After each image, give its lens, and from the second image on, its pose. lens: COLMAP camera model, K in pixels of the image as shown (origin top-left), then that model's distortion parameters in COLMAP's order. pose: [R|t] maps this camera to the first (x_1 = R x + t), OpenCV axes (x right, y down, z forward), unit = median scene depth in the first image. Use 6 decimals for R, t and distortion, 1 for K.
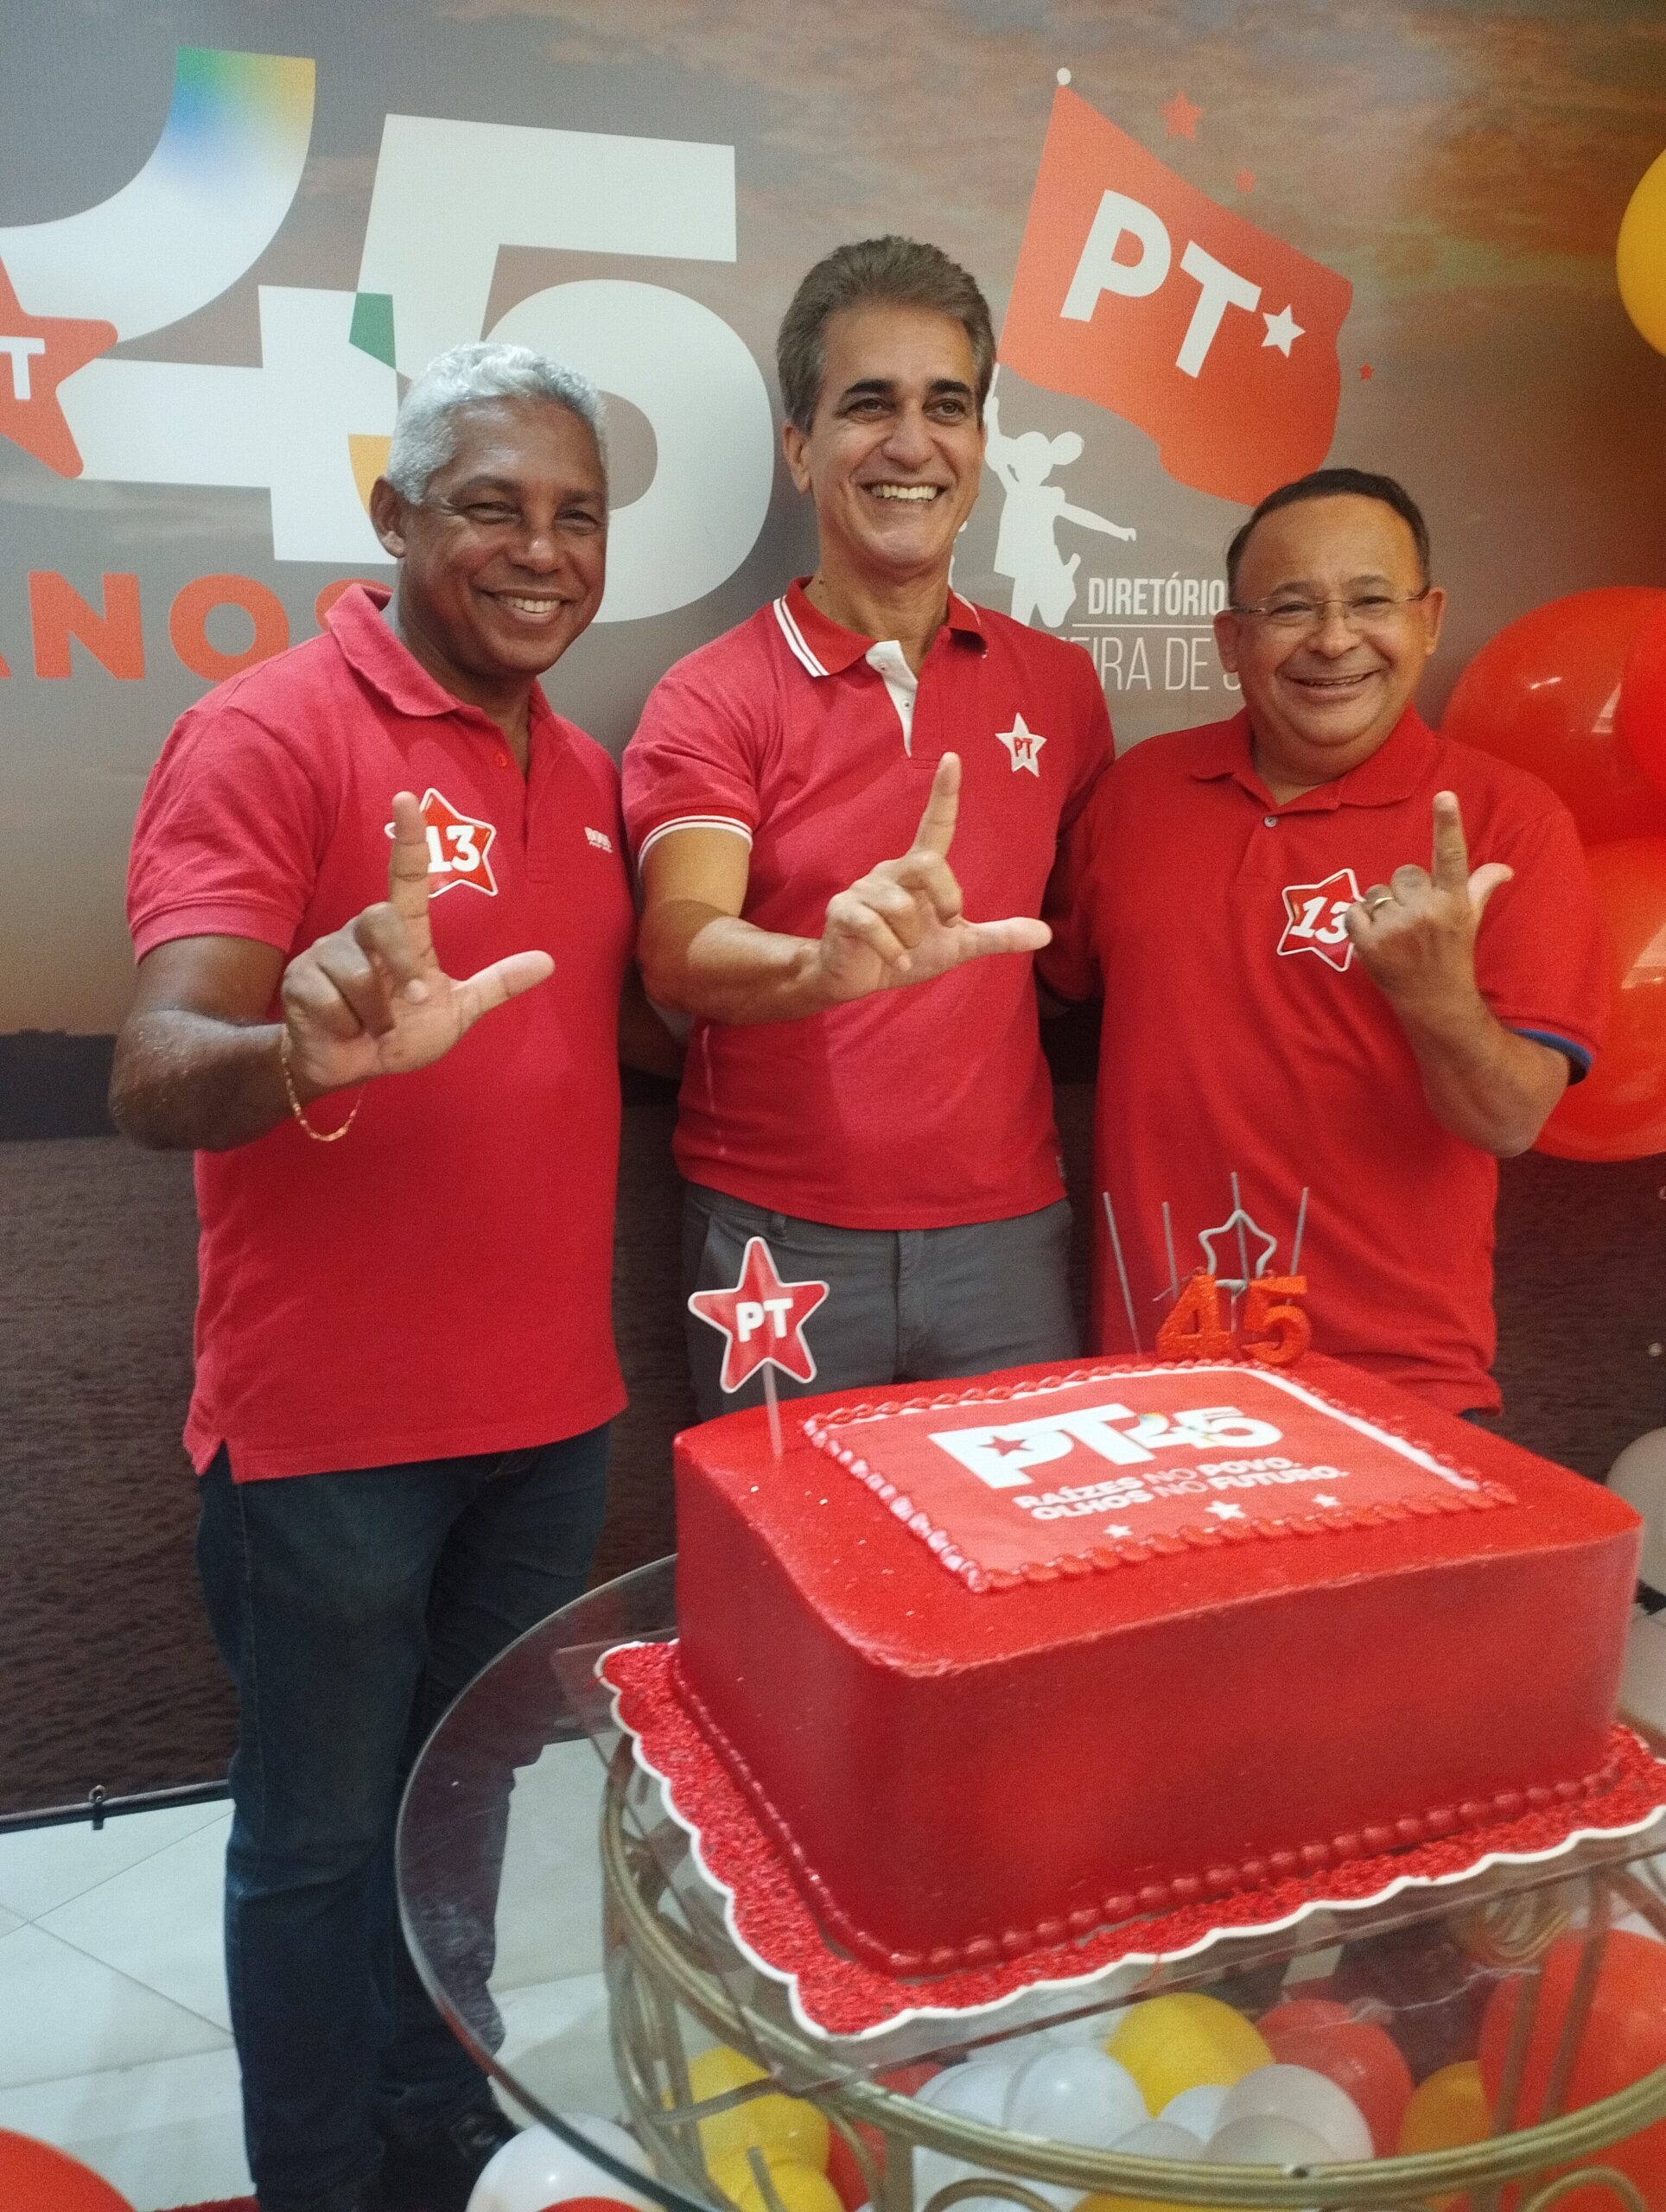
lens RADIAL K [[1785.2, 0, 830.8], [0, 1785.2, 1105.4], [0, 0, 1]] dist [0.091143, -0.128118]
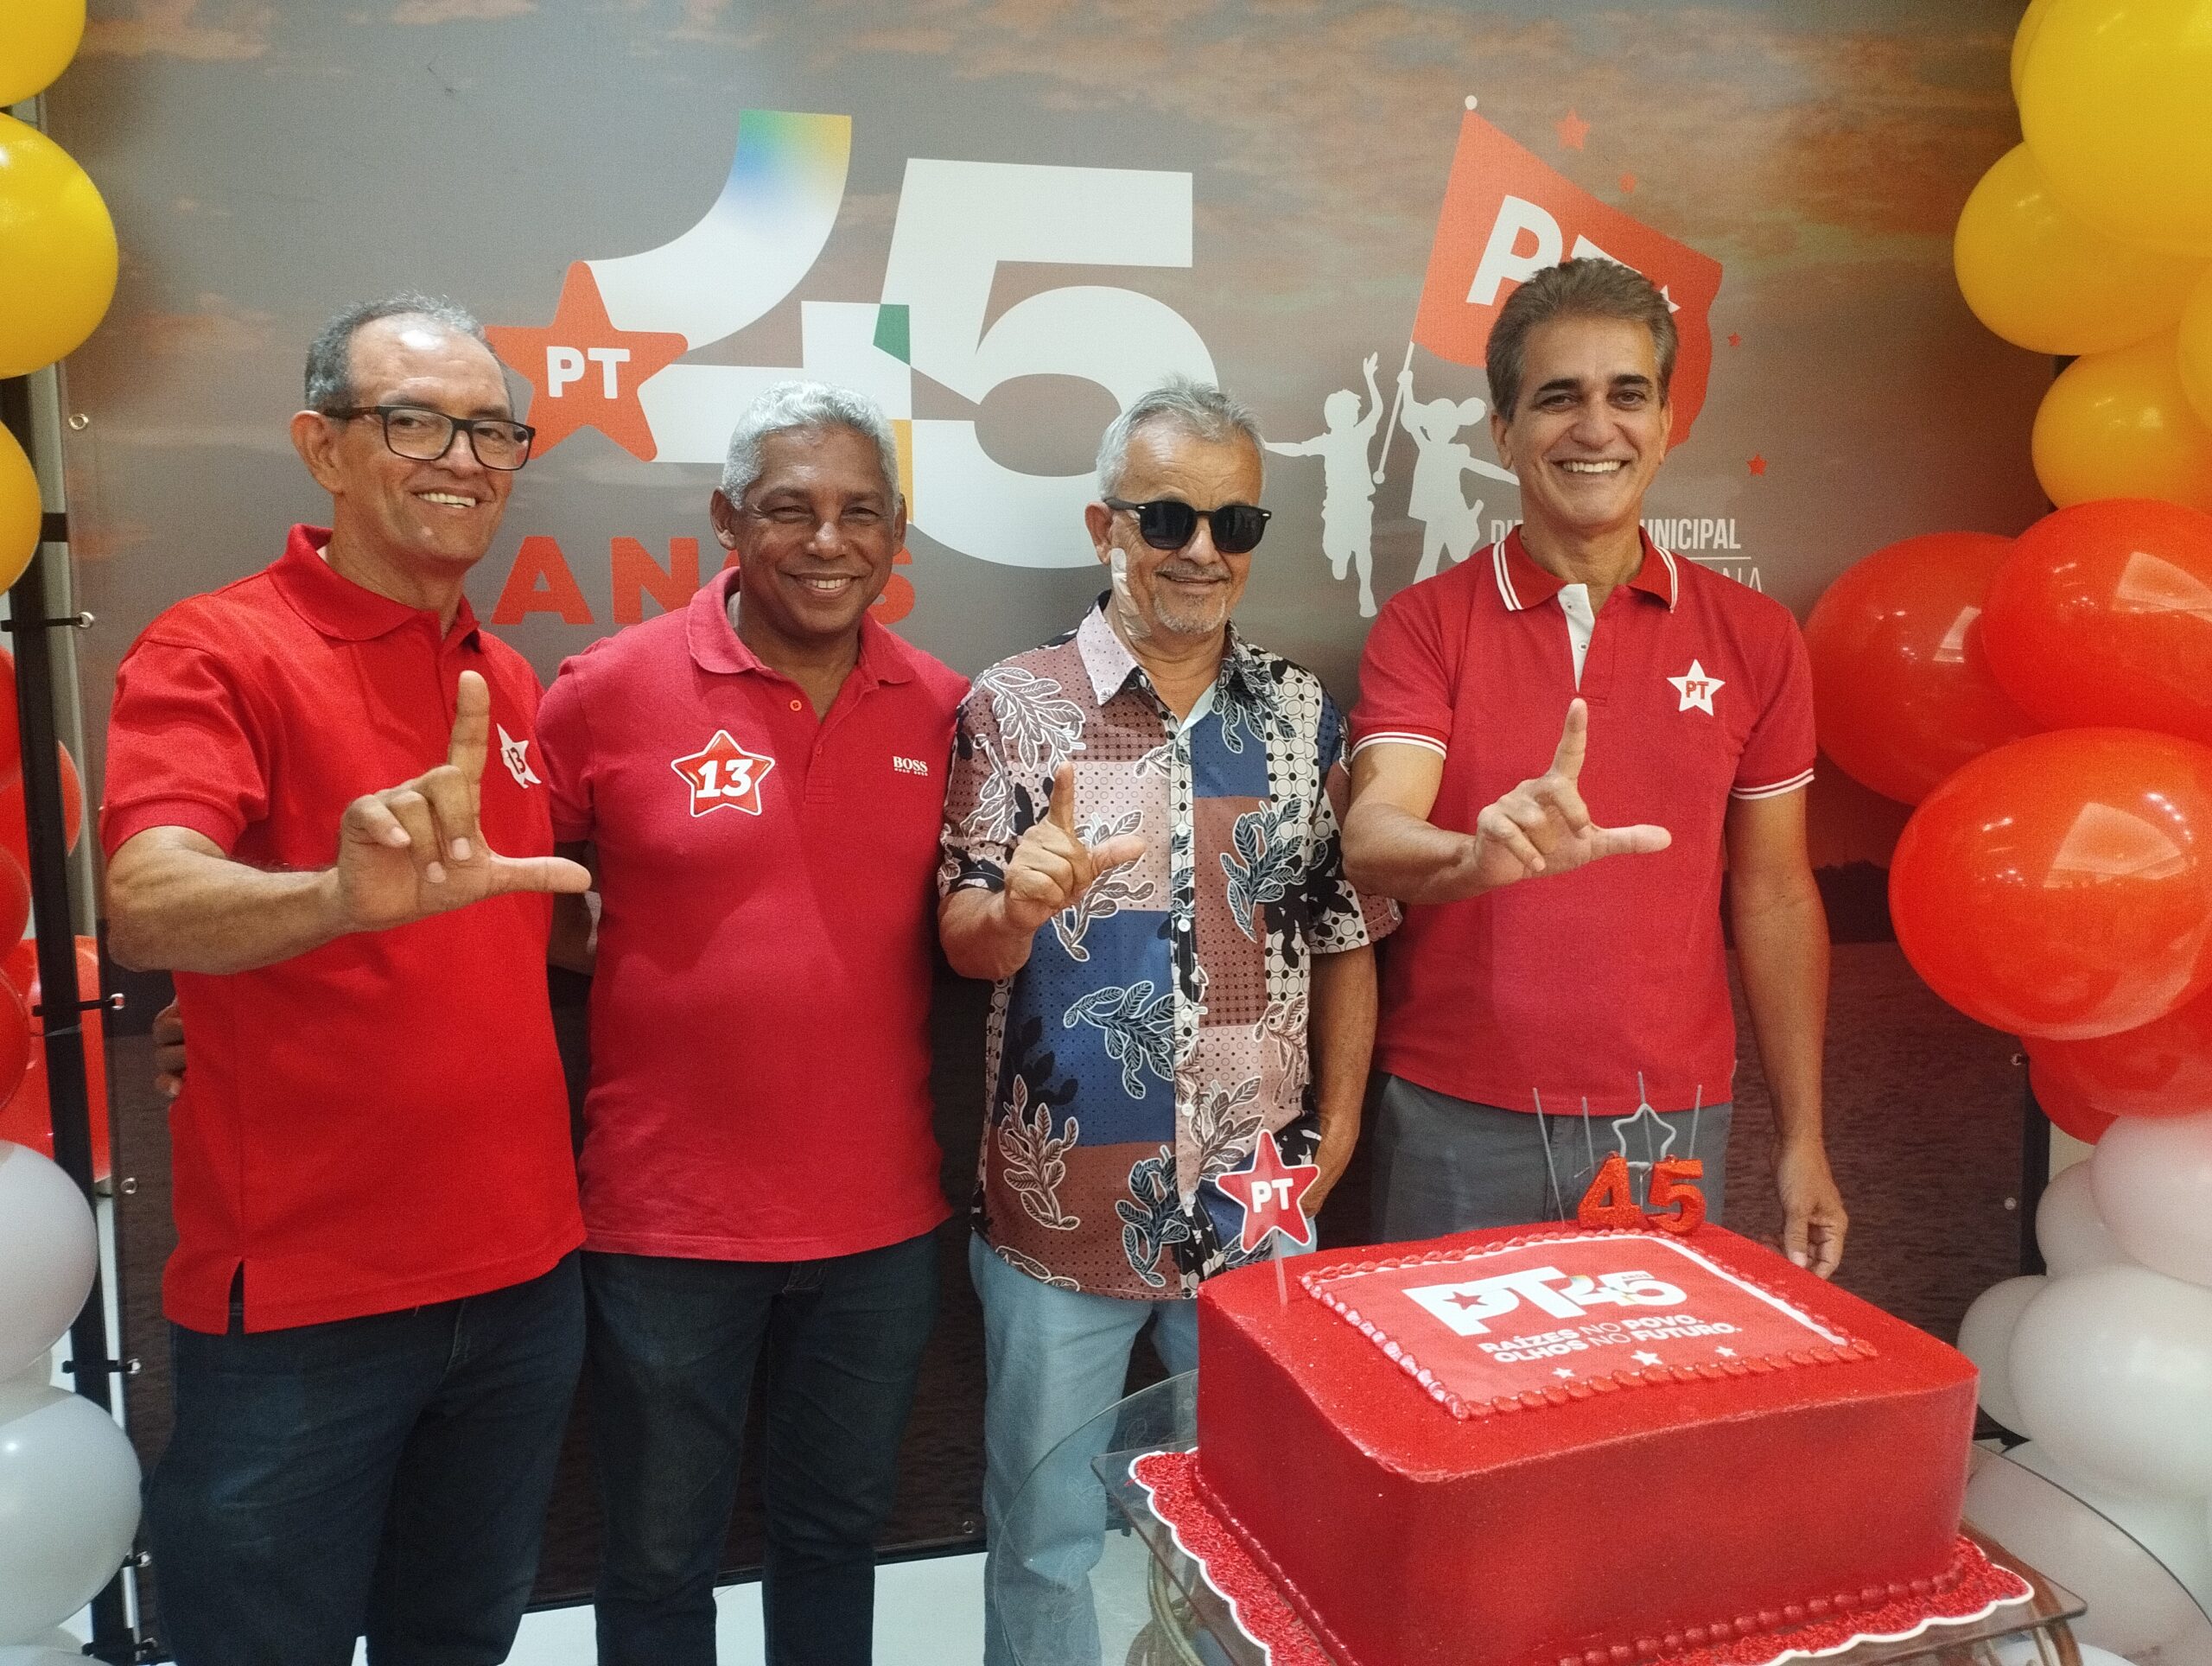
lens RADIAL K [[1785.2, 0, 1103.0], [0, 1785.2, 827.4], [0, 0, 1]] dist [0.091143, -0.128118]
pose [[0.998974, 0.005711, -0.044920, -0.099464], [-0.007835, 0.998852, -0.047249, -0.078850], [0.044598, 0.047552, 0.997873, -0.284775]]
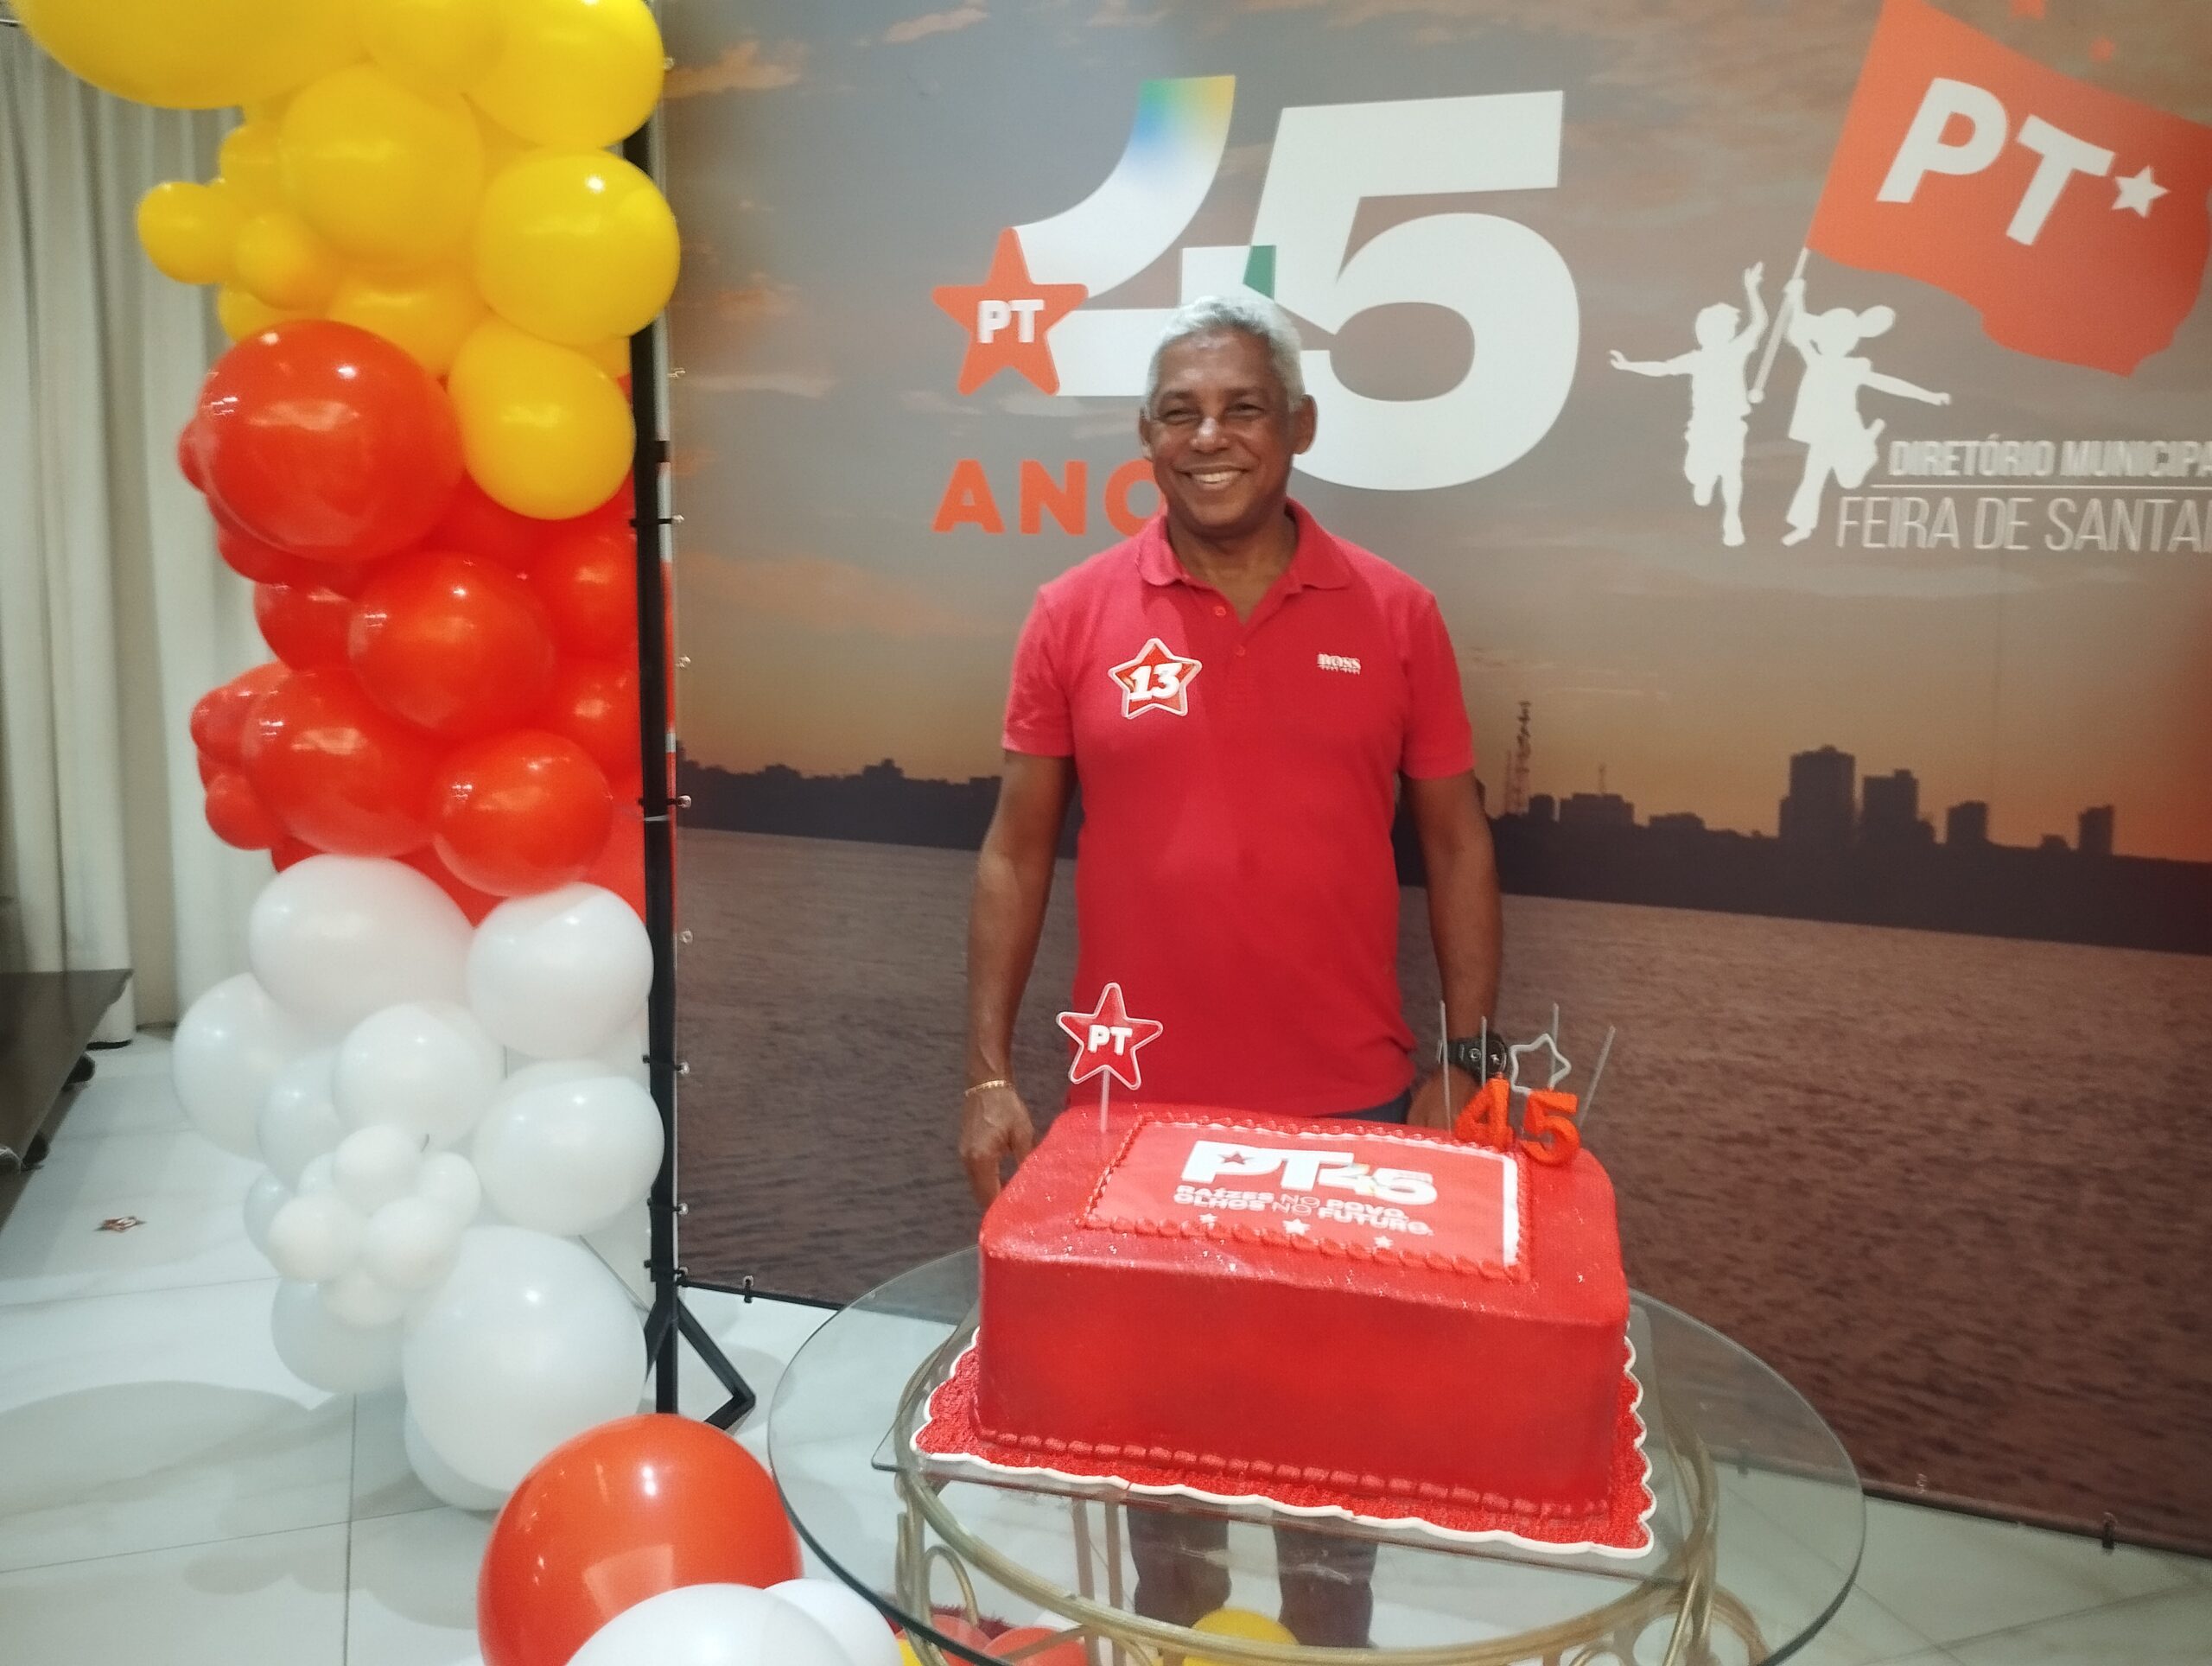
lens RADIAL K [[1816.9, 0, 1106.0], [0, 1816.9, 833.0], [0, 0, 1]] dist [0.080881, -0.121979]
pose [[0.817308, 0.119453, -0.563683, 0.771452], [-0.120016, 0.992111, 0.036227, -0.101535], [0.563564, 0.038042, 0.825196, -0.242926]]
